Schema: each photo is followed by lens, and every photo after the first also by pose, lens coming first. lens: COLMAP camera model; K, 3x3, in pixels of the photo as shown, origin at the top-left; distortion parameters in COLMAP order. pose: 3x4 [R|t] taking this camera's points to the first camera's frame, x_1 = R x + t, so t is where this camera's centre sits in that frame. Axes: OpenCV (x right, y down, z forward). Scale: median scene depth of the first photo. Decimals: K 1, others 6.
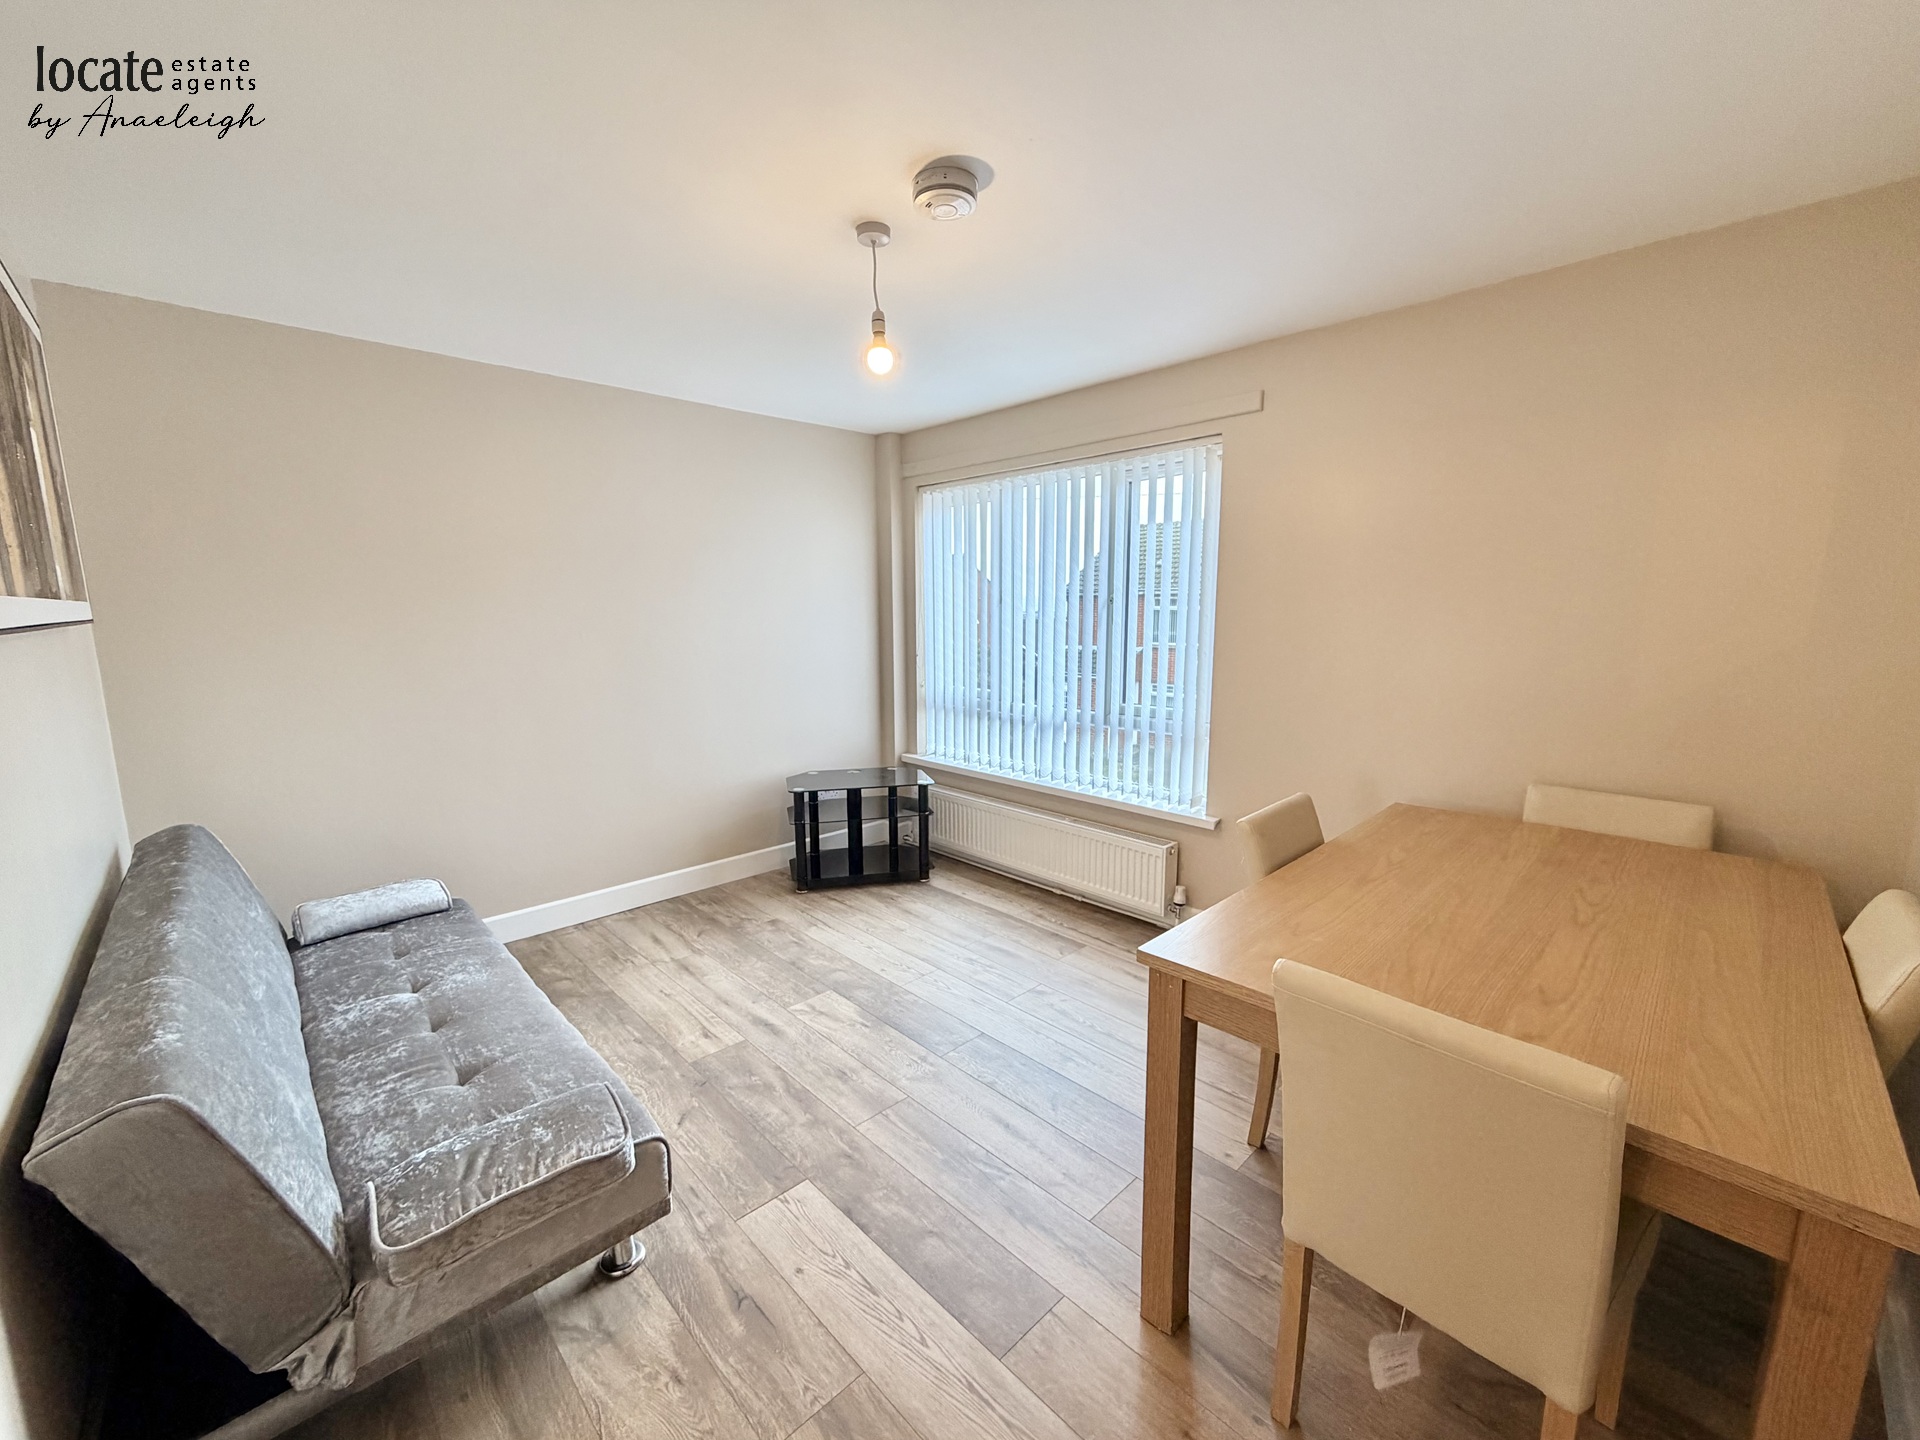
lens RADIAL K [[766.5, 0, 954.8], [0, 766.5, 724.5], [0, 0, 1]] dist [0.000577, -0.000146]
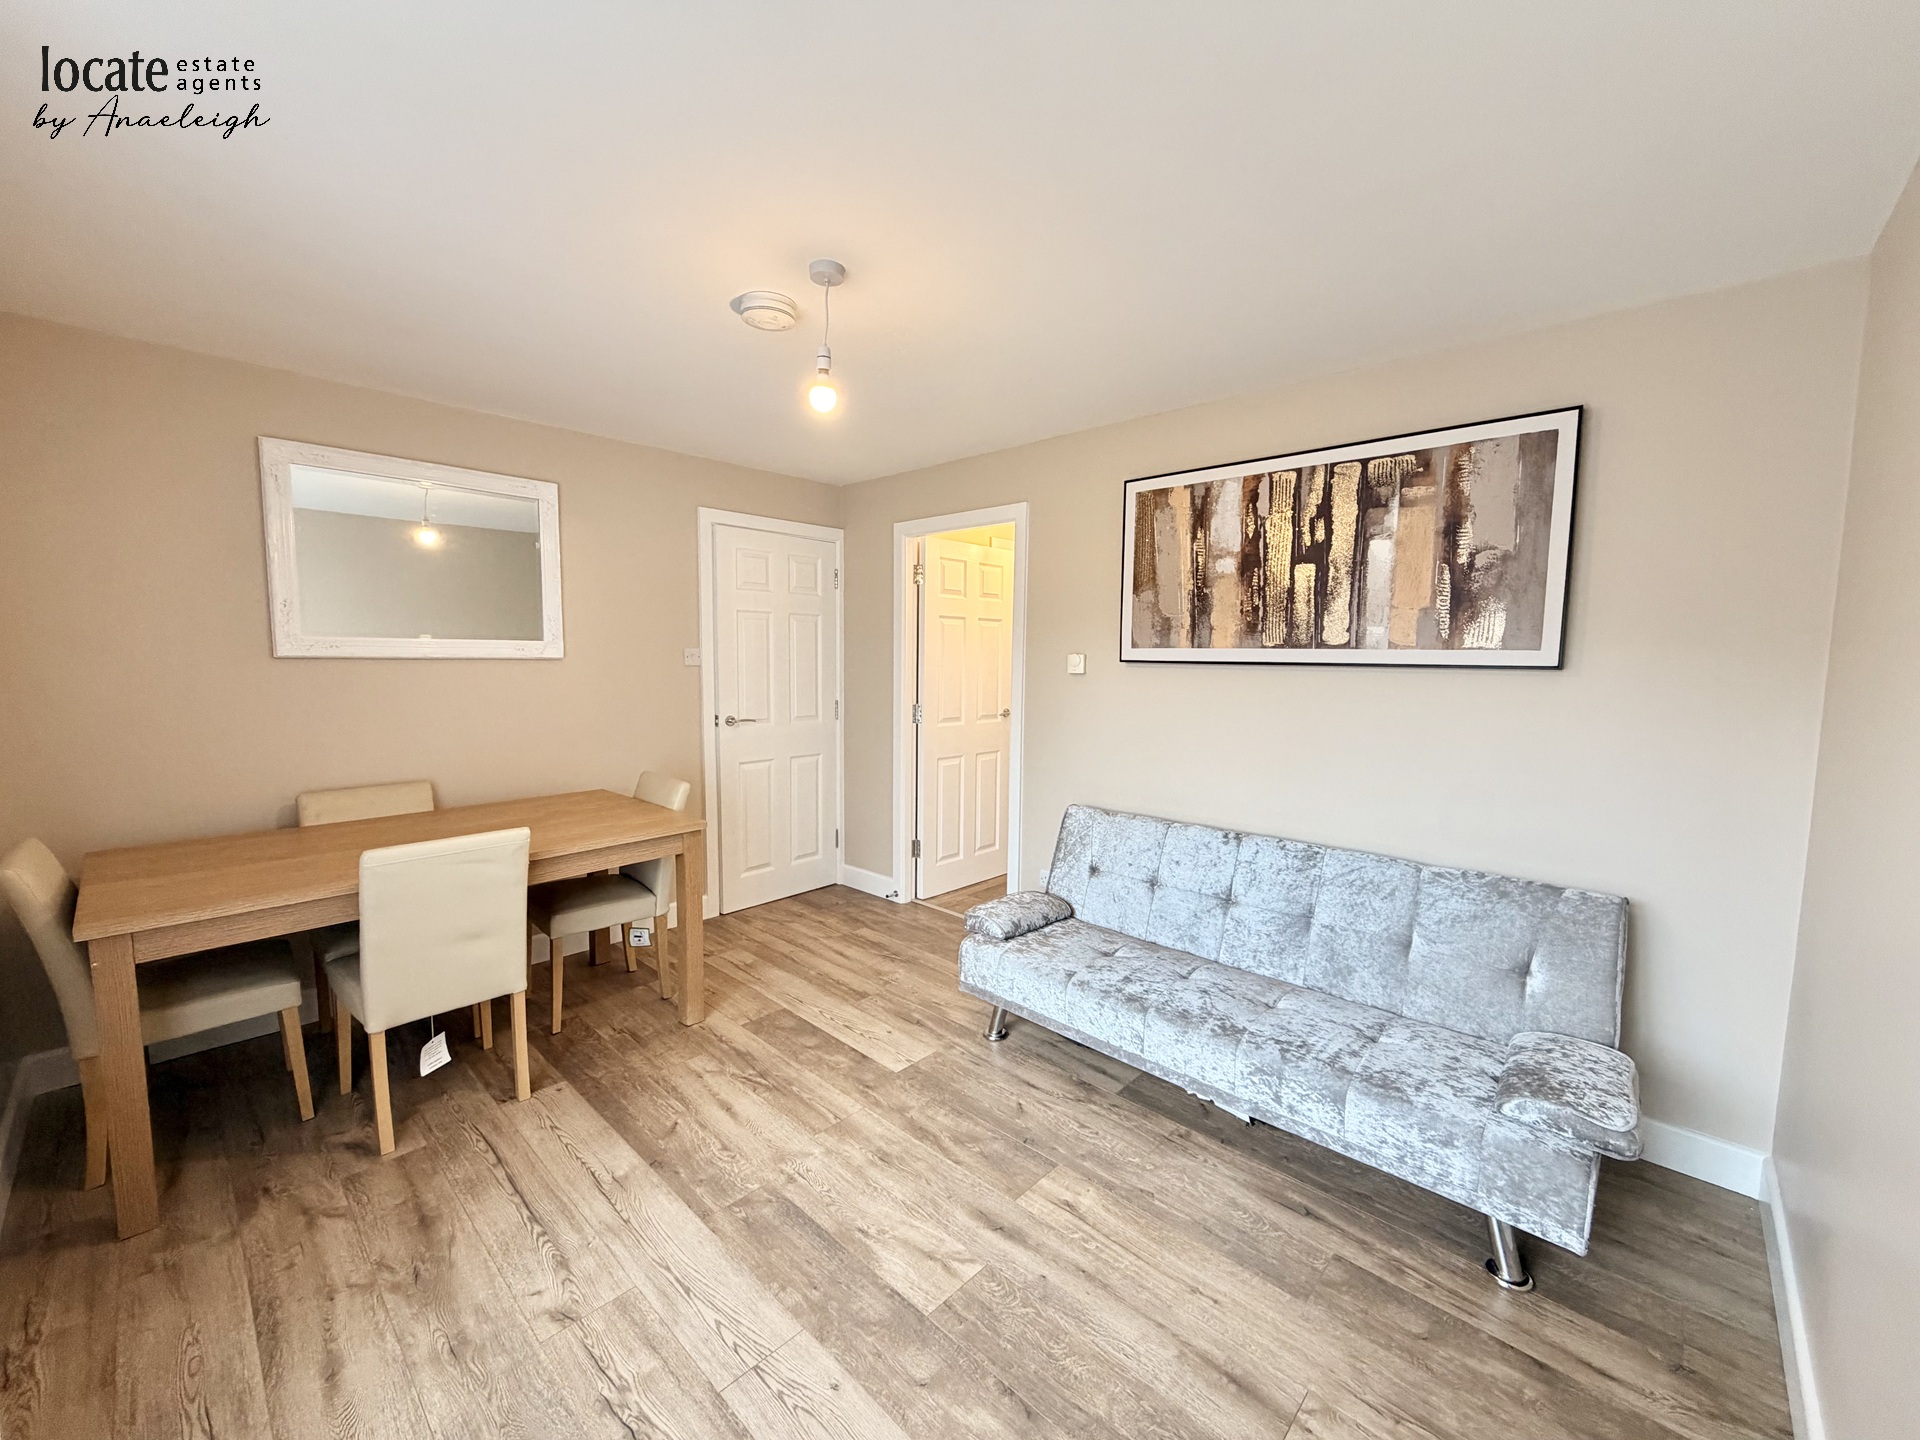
lens RADIAL K [[766.5, 0, 954.8], [0, 766.5, 724.5], [0, 0, 1]] dist [0.000577, -0.000146]
pose [[-0.998885, -0.001626, -0.047174, -0.185826], [-0.013012, 0.970165, 0.242095, -0.265113], [0.045373, 0.242439, -0.969105, 1.748807]]
